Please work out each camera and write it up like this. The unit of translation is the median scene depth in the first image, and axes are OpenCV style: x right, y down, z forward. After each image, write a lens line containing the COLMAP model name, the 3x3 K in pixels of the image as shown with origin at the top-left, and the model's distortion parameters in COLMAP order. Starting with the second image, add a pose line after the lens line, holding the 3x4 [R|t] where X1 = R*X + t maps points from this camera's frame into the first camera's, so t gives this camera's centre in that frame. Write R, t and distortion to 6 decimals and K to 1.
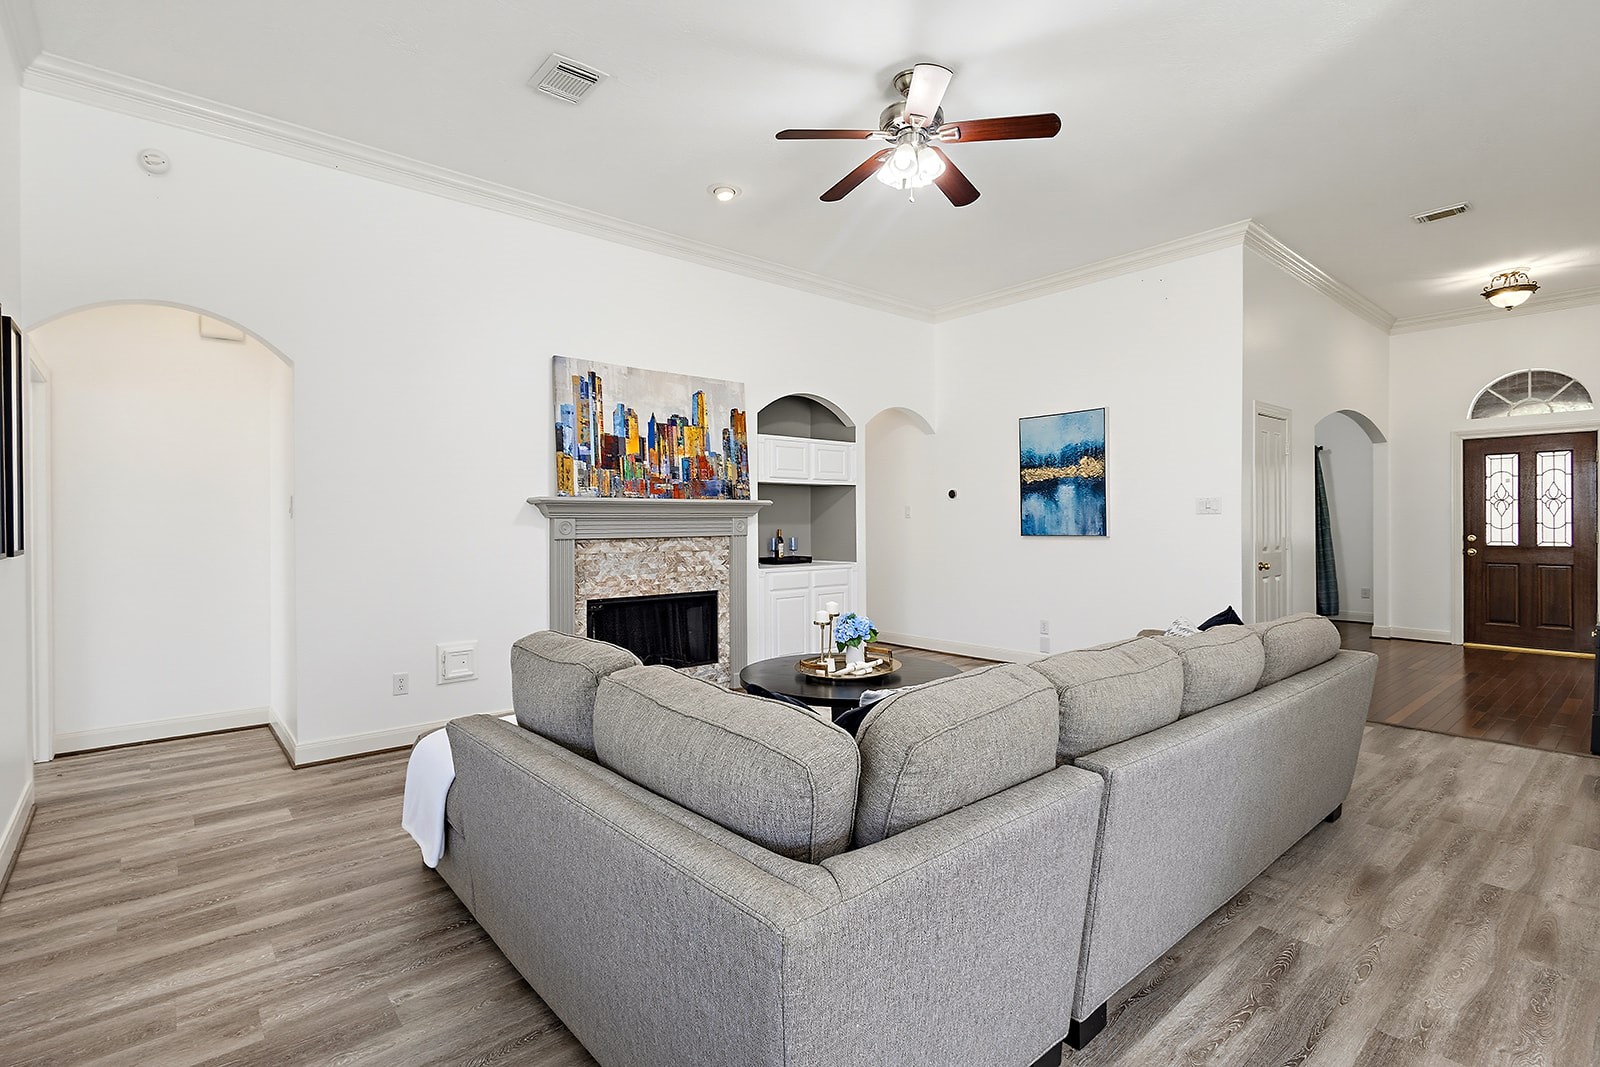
lens RADIAL K [[749.4, 0, 806.3], [0, 749.4, 532.3], [0, 0, 1]] dist [0.005217, -0.000016]
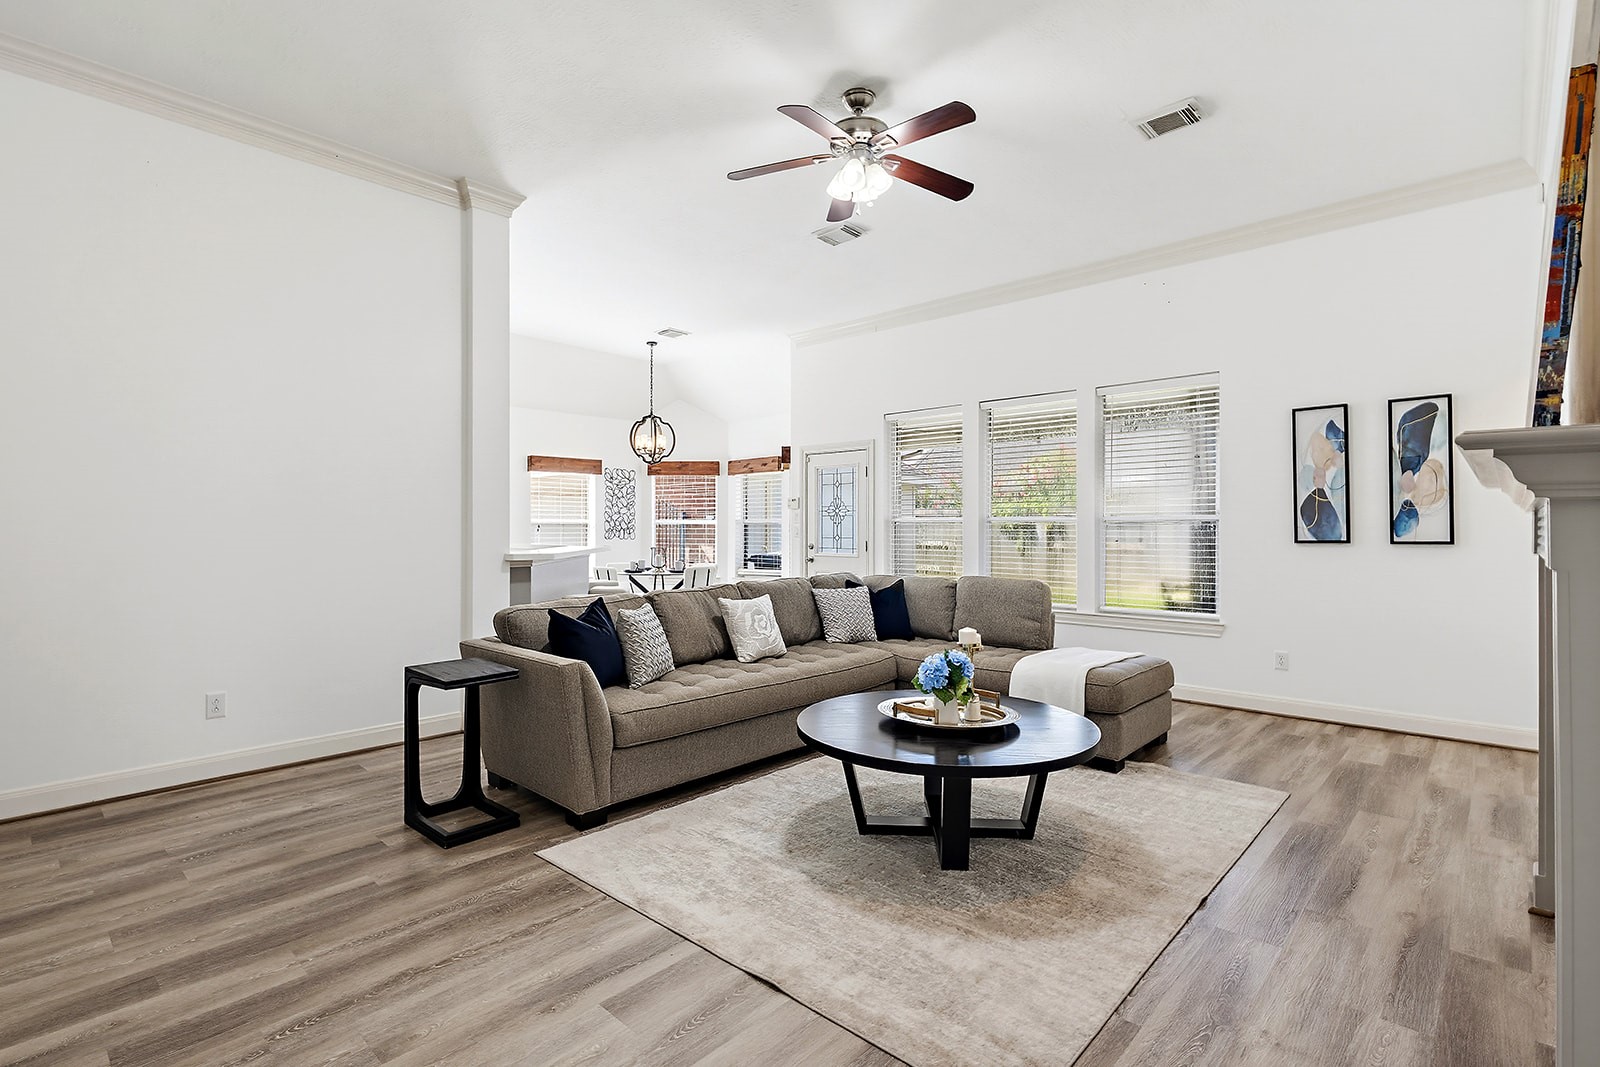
lens RADIAL K [[749.4, 0, 797.1], [0, 749.4, 526.7], [0, 0, 1]] dist [0.005217, -0.000016]
pose [[-0.994457, 0.004438, -0.105054, 0.218022], [0.003225, 0.999926, 0.011719, -0.015656], [0.105099, 0.011315, -0.994397, 1.309715]]
